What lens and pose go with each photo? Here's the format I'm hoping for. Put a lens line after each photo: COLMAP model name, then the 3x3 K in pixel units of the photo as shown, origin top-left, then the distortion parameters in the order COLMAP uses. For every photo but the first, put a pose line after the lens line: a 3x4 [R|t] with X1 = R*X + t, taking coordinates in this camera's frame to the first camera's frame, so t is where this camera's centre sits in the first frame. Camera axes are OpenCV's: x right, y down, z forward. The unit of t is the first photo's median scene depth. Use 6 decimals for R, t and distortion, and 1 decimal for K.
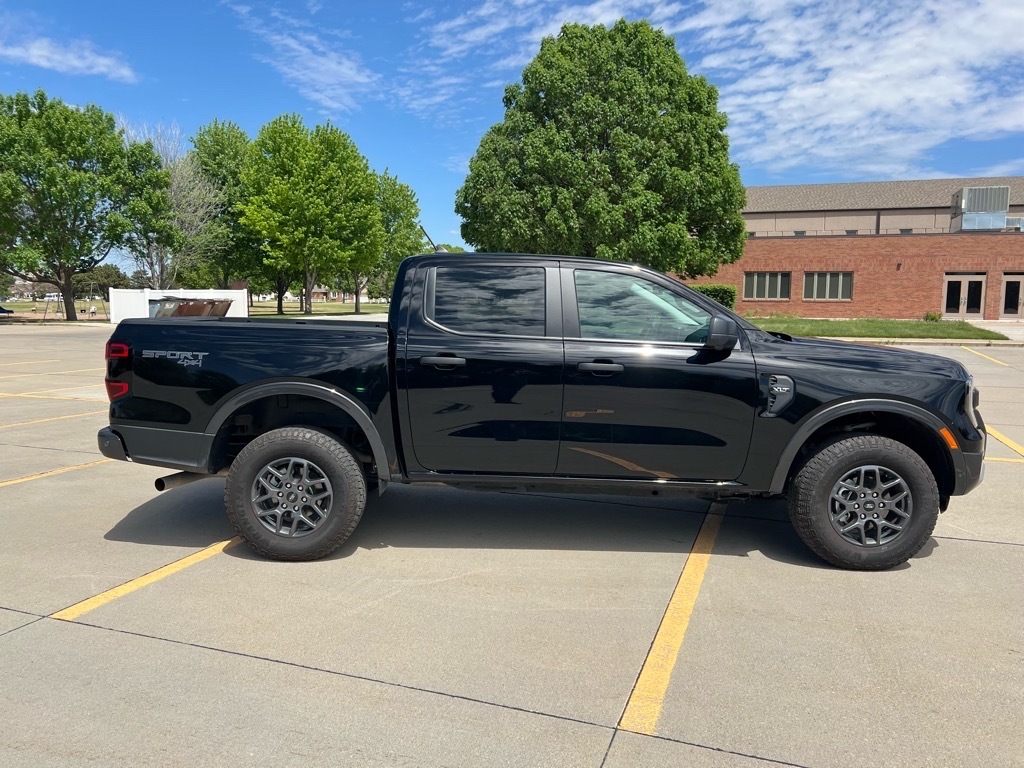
lens RADIAL K [[782.0, 0, 498.6], [0, 782.0, 386.1], [0, 0, 1]] dist [-0.001801, 0.001475]
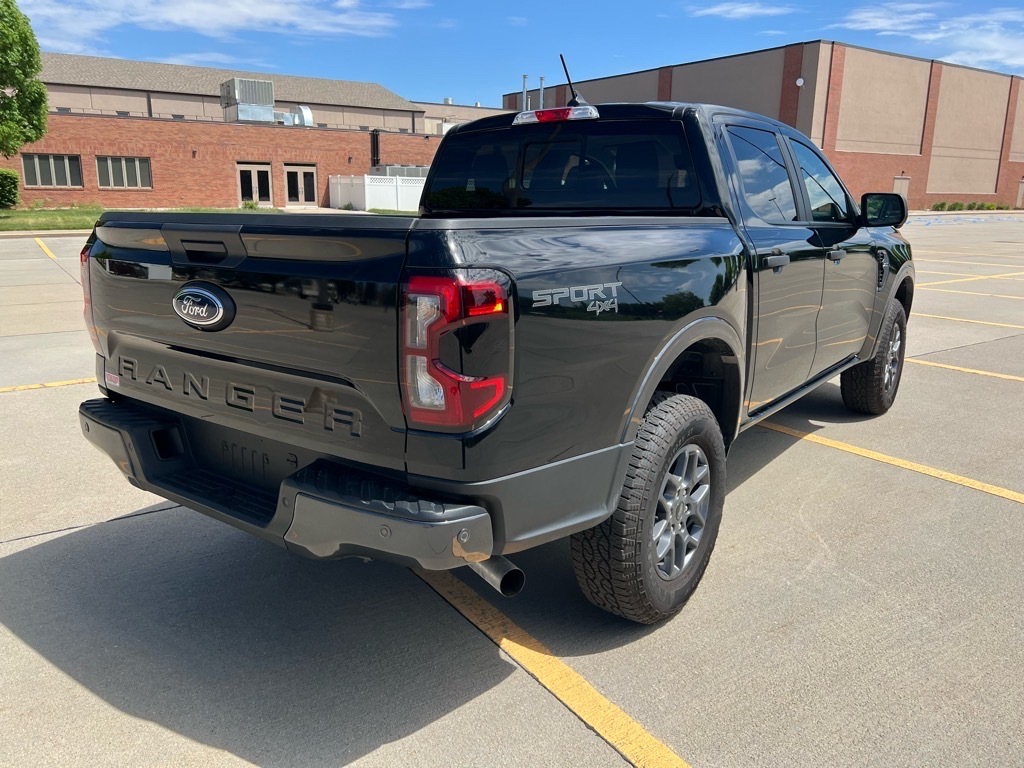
lens RADIAL K [[771.1, 0, 498.4], [0, 771.1, 379.7], [0, 0, 1]] dist [0.057505, -0.061967]
pose [[0.582652, -0.192900, 0.789498, -0.093852], [0.089115, 0.980730, 0.173857, -0.008501], [-0.807821, -0.030942, 0.588615, 0.089922]]
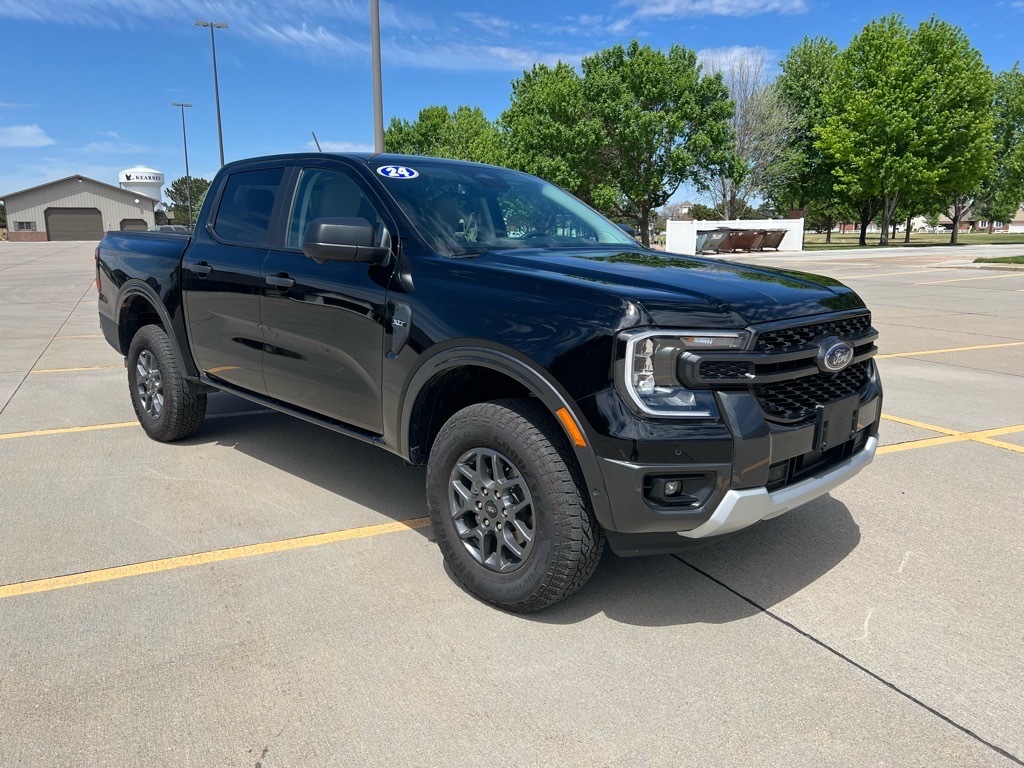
lens RADIAL K [[782.0, 0, 498.6], [0, 782.0, 386.1], [0, 0, 1]] dist [-0.001801, 0.001475]
pose [[0.708130, 0.123587, -0.695182, 0.105314], [-0.065388, 0.991810, 0.109714, -0.001954], [0.703048, -0.032235, 0.710412, 0.063225]]
